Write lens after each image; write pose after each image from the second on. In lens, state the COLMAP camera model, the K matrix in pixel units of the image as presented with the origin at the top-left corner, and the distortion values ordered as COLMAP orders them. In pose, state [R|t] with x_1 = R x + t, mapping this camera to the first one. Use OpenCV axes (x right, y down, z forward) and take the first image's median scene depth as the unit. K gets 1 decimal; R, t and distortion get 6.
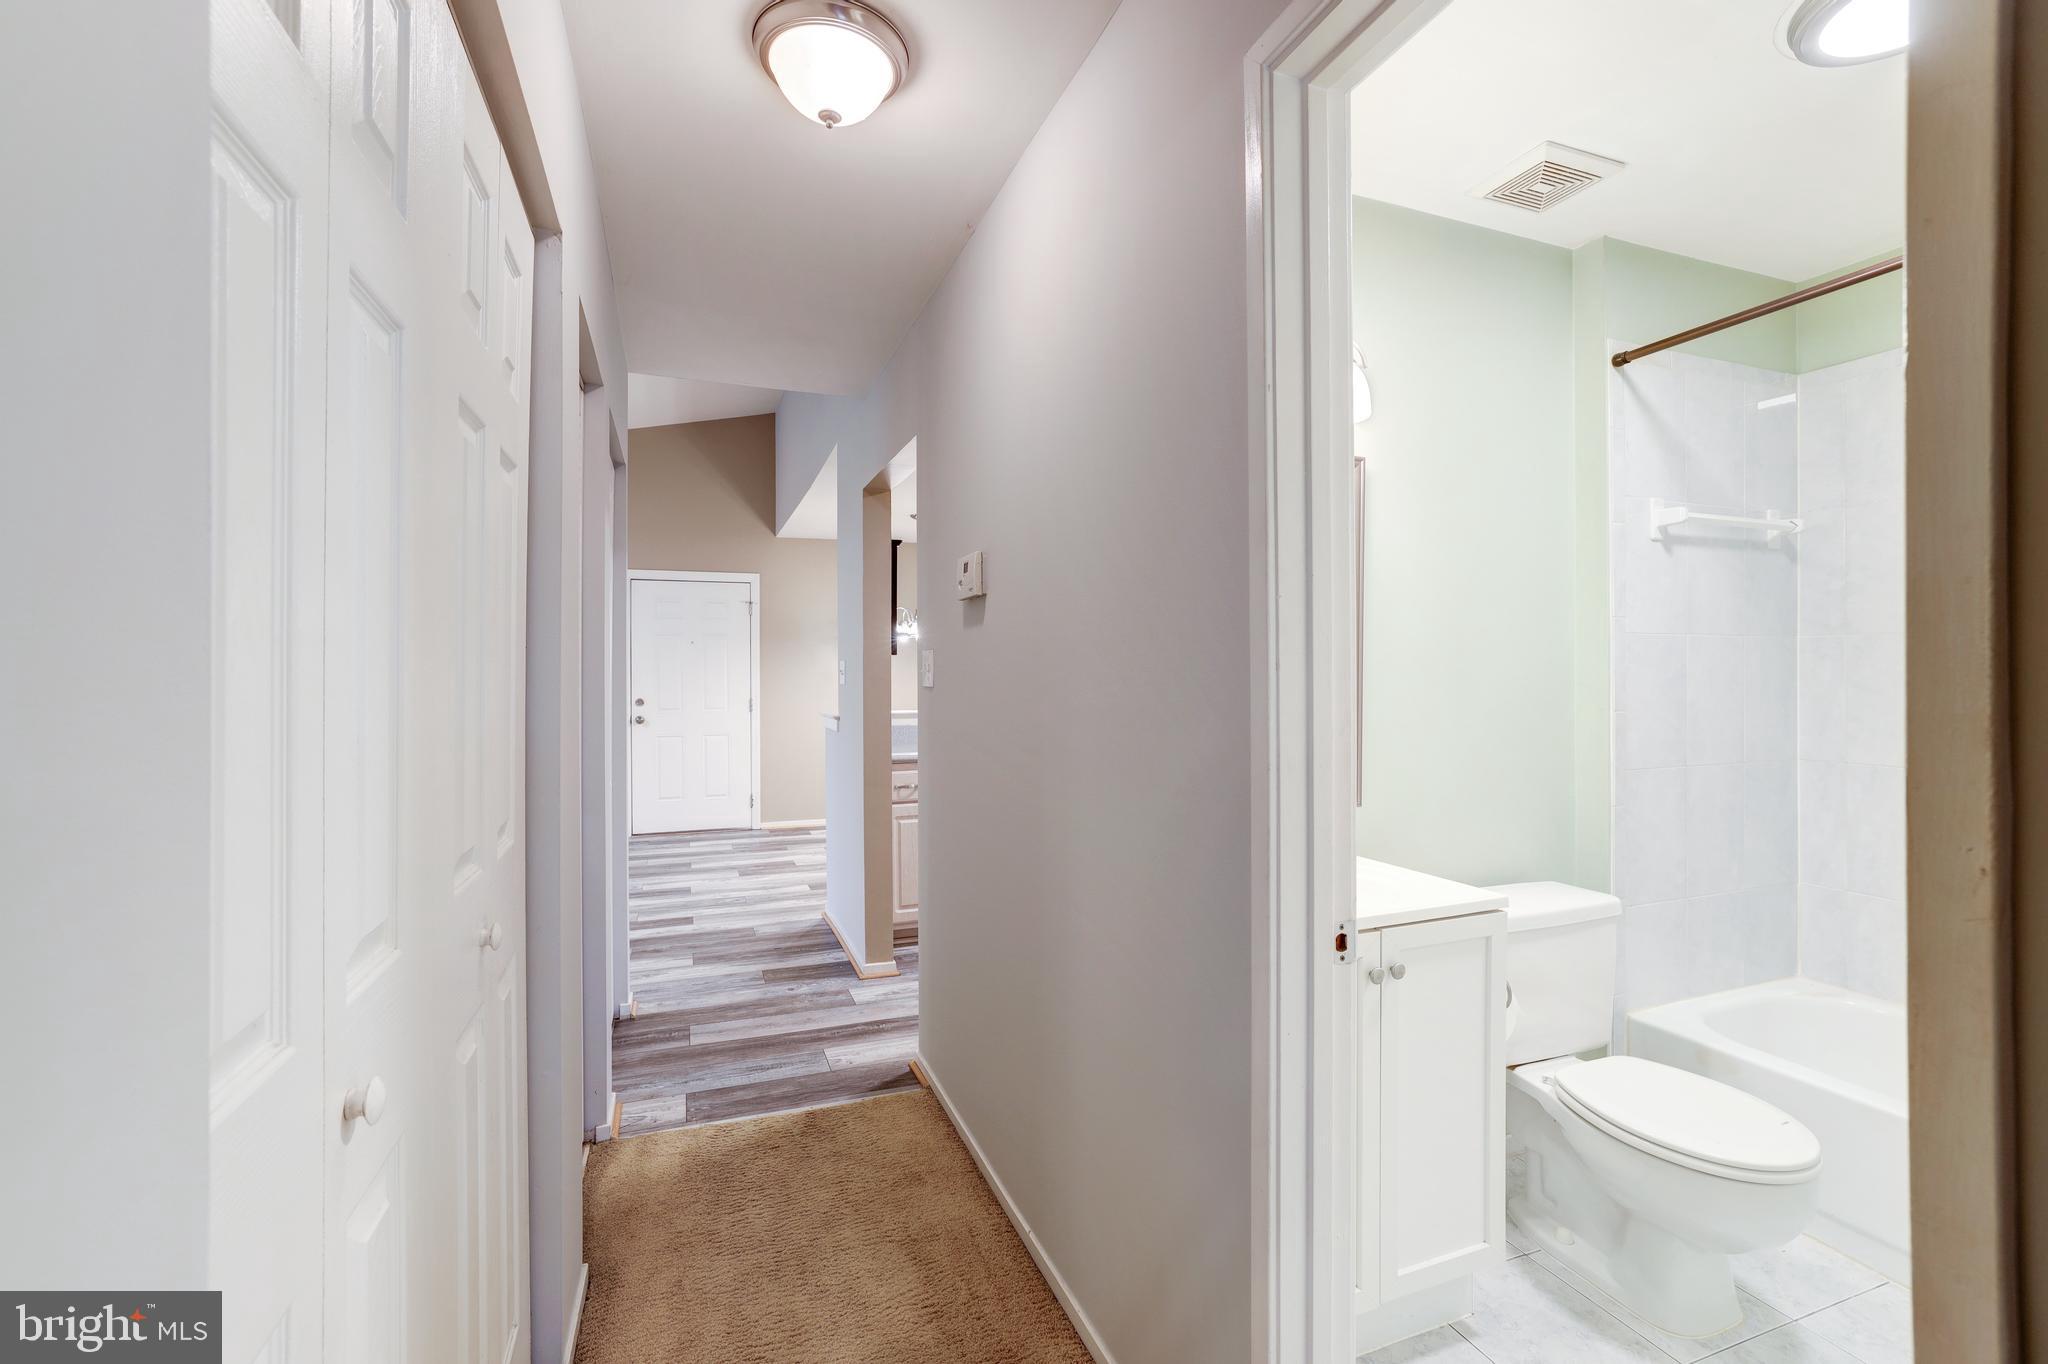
lens RADIAL K [[879.7, 0, 1022.5], [0, 879.7, 670.1], [0, 0, 1]] dist [-0.036073, 0.021732]
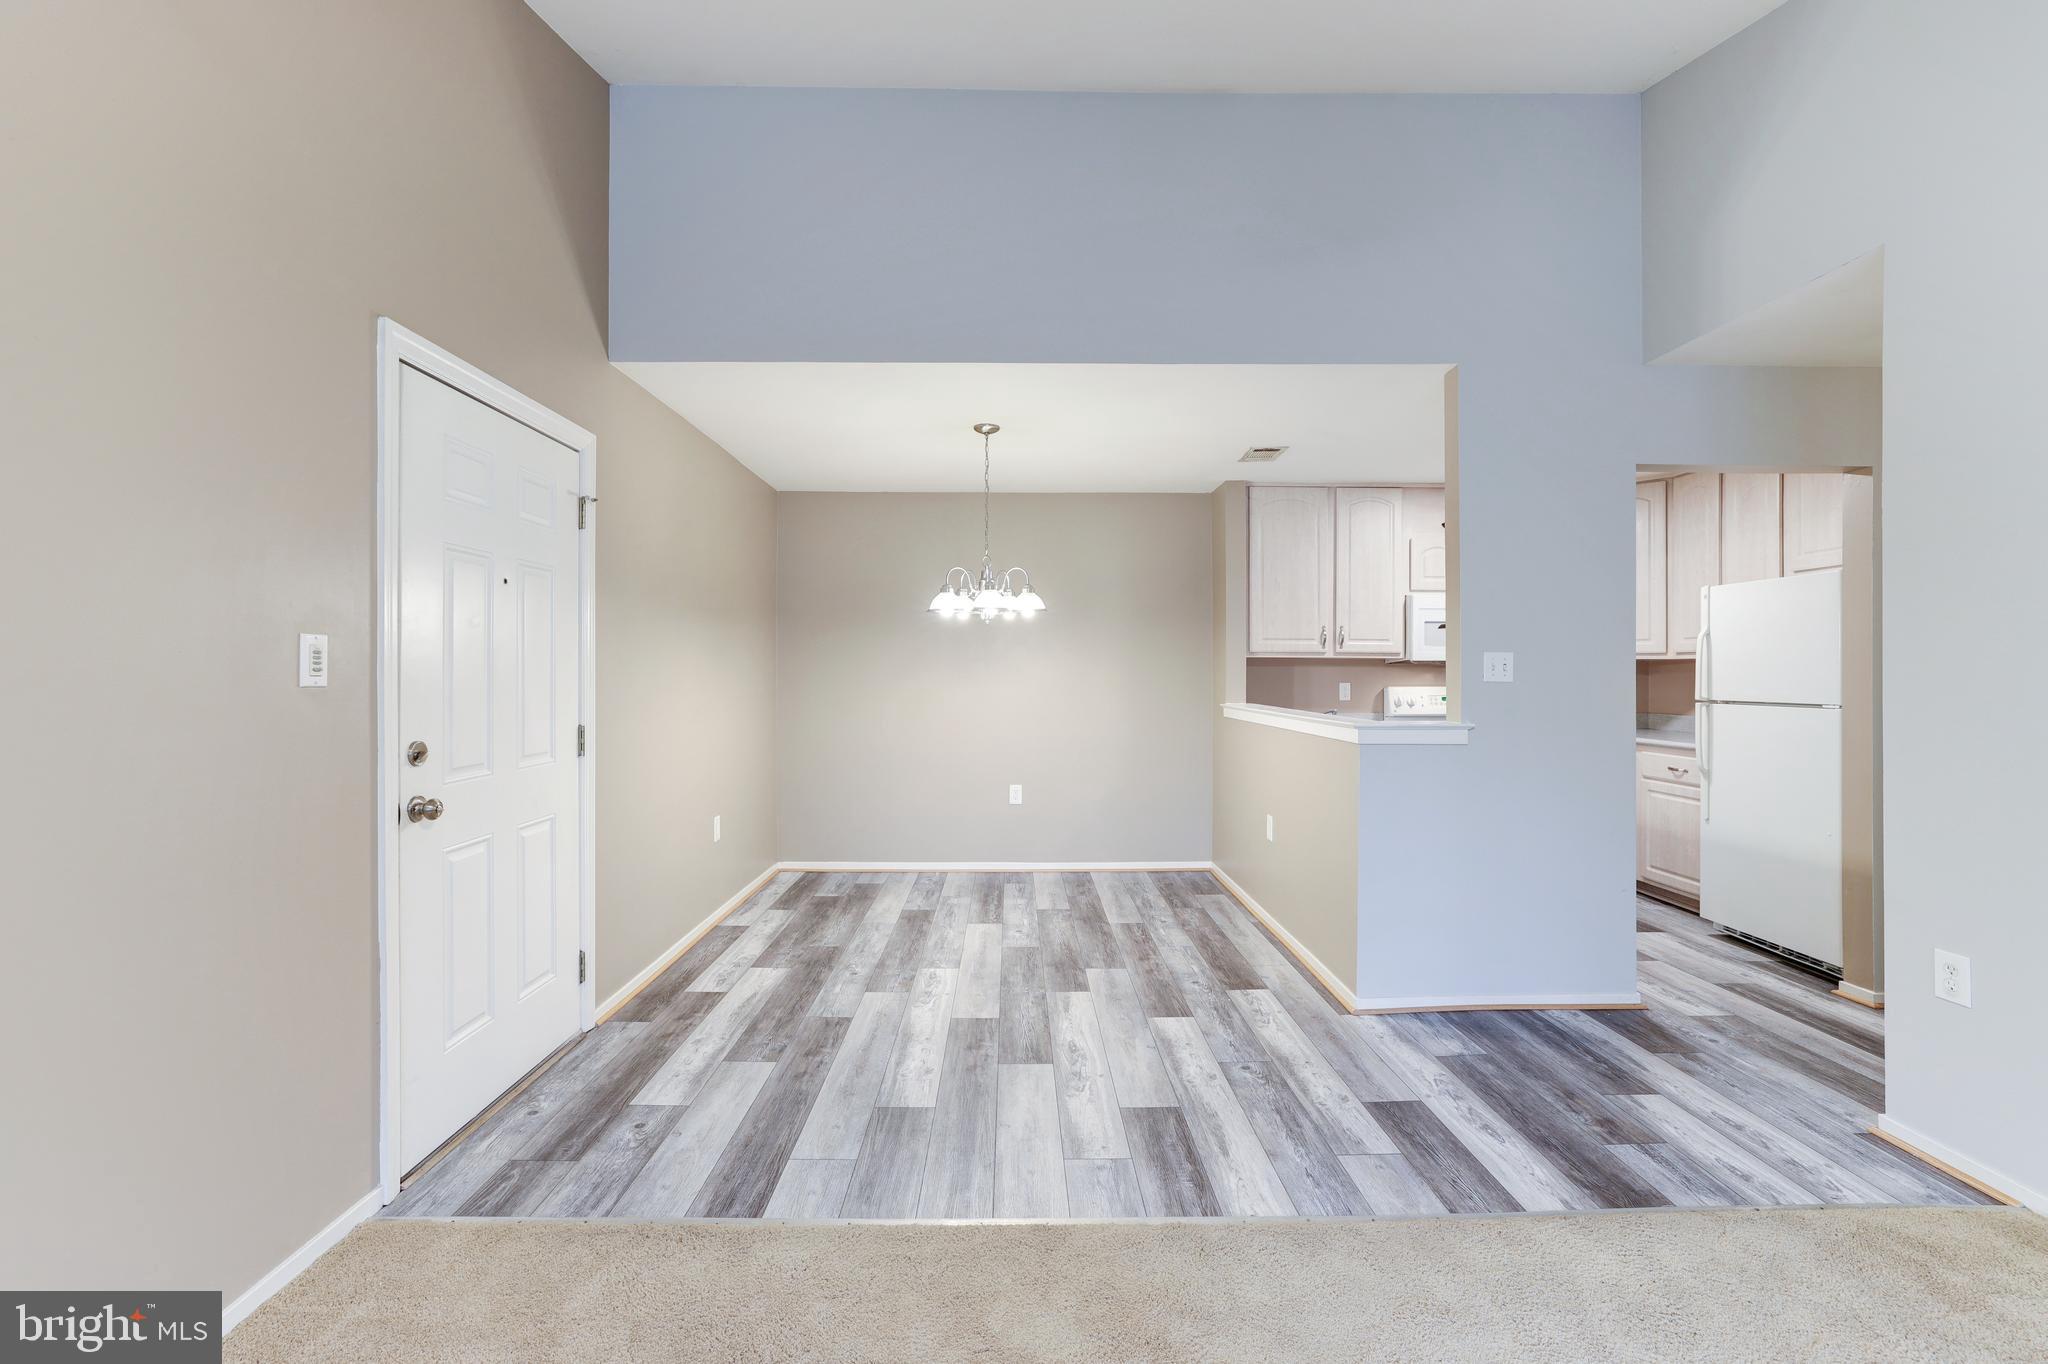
lens RADIAL K [[879.7, 0, 1022.5], [0, 879.7, 670.1], [0, 0, 1]] dist [-0.036073, 0.021732]
pose [[0.347405, 0.003408, 0.937709, -0.630088], [-0.007507, 0.999971, -0.000853, 0.004856], [-0.937685, -0.006743, 0.347421, 0.653816]]
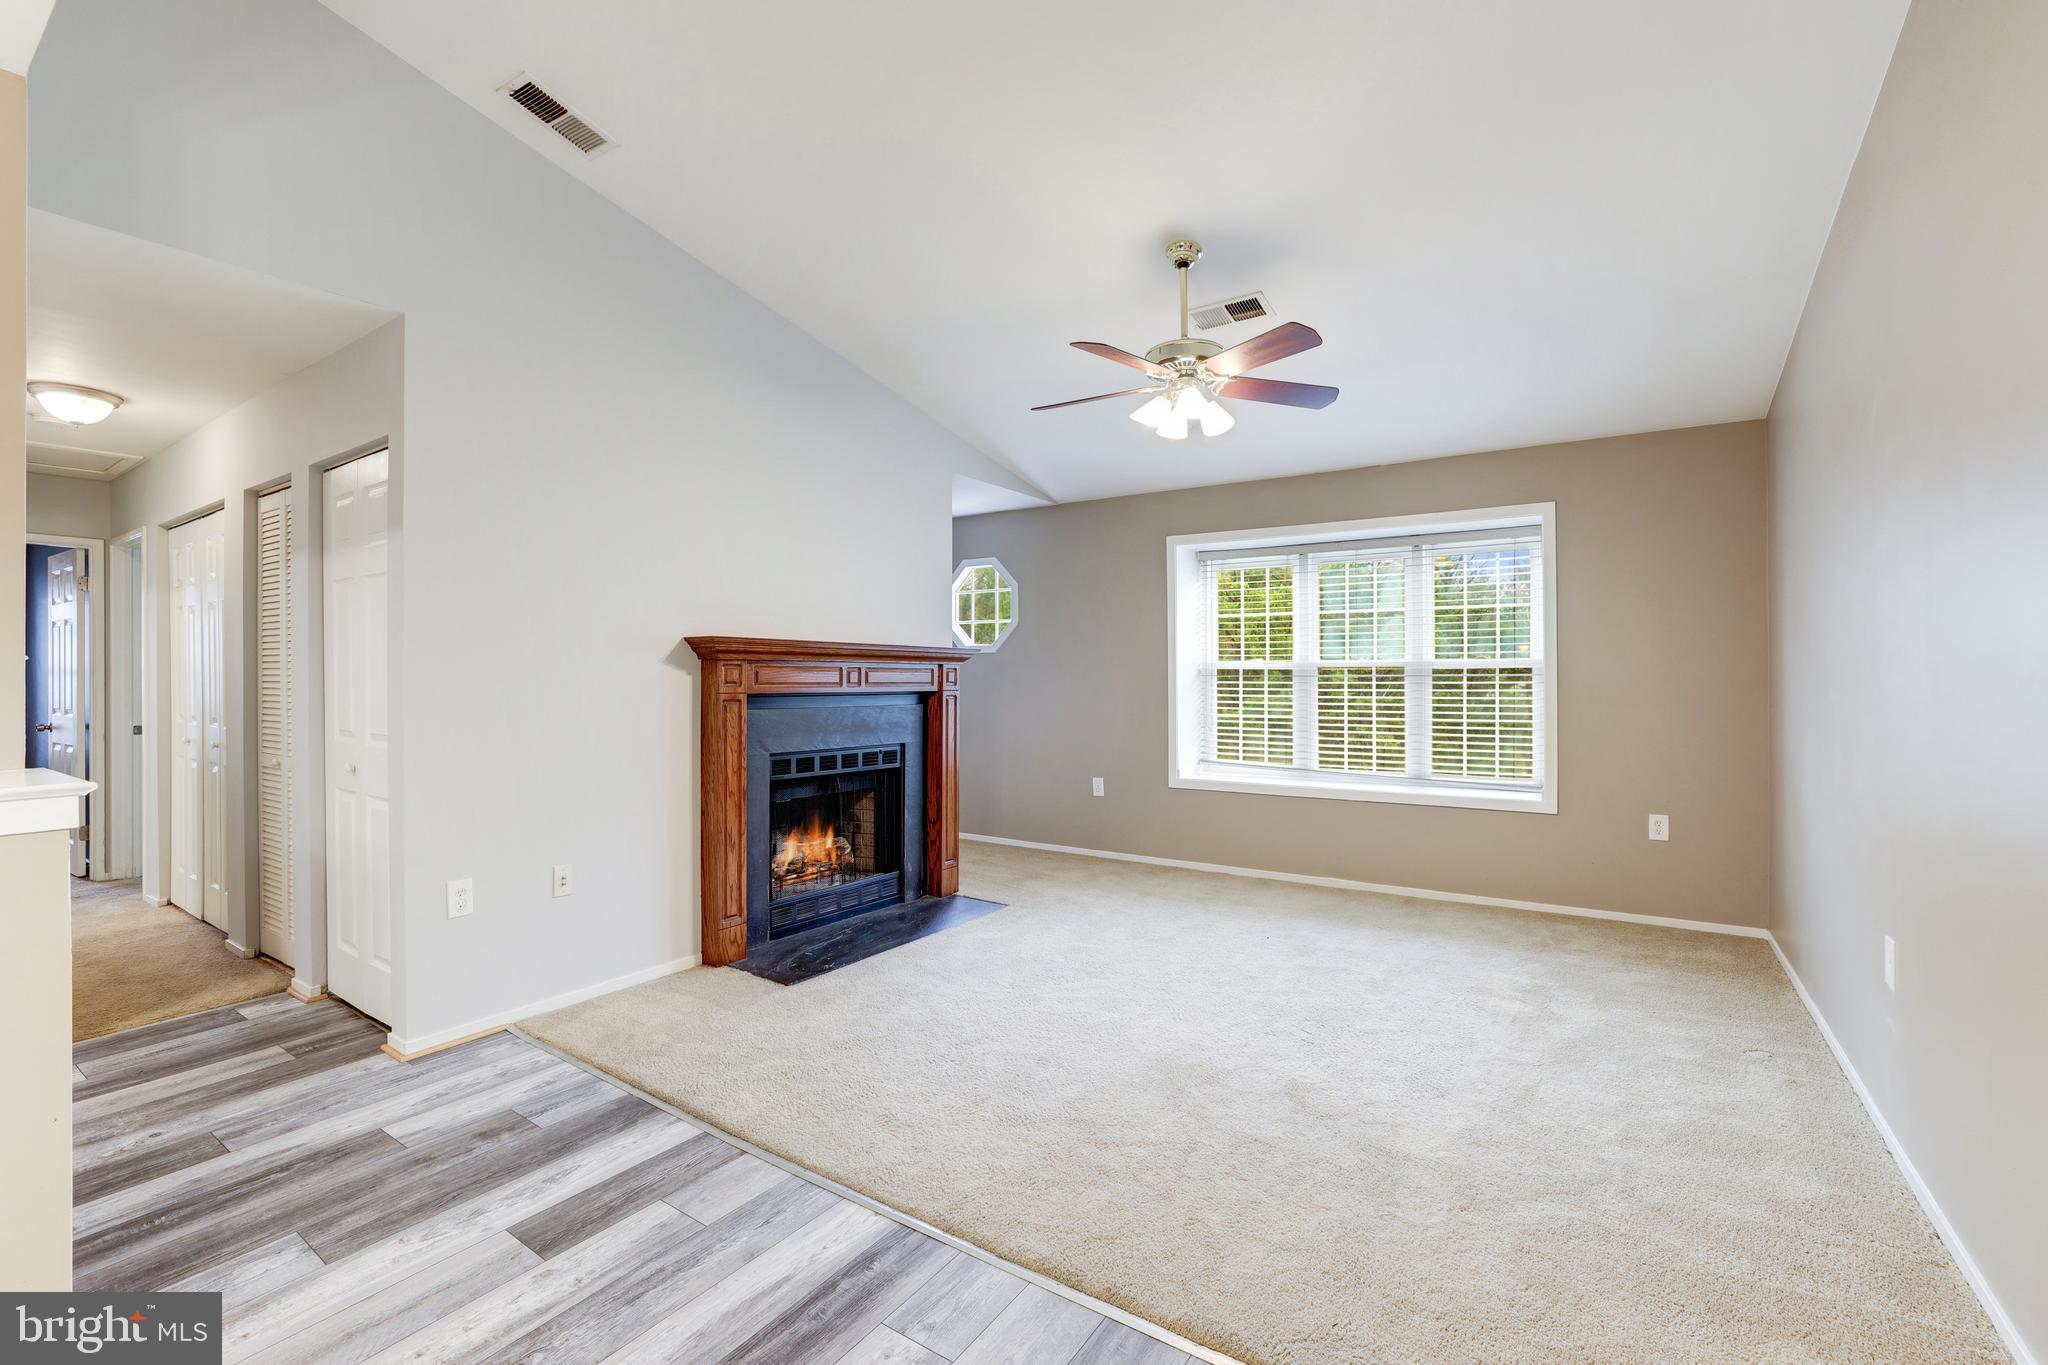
lens RADIAL K [[885.6, 0, 1024.4], [0, 885.6, 674.5], [0, 0, 1]] dist [-0.053515, 0.019644]
pose [[-0.819354, 0.004744, -0.573269, -0.214423], [0.007764, 0.999966, -0.002822, 0.007285], [0.573236, -0.006763, -0.819363, 0.942317]]
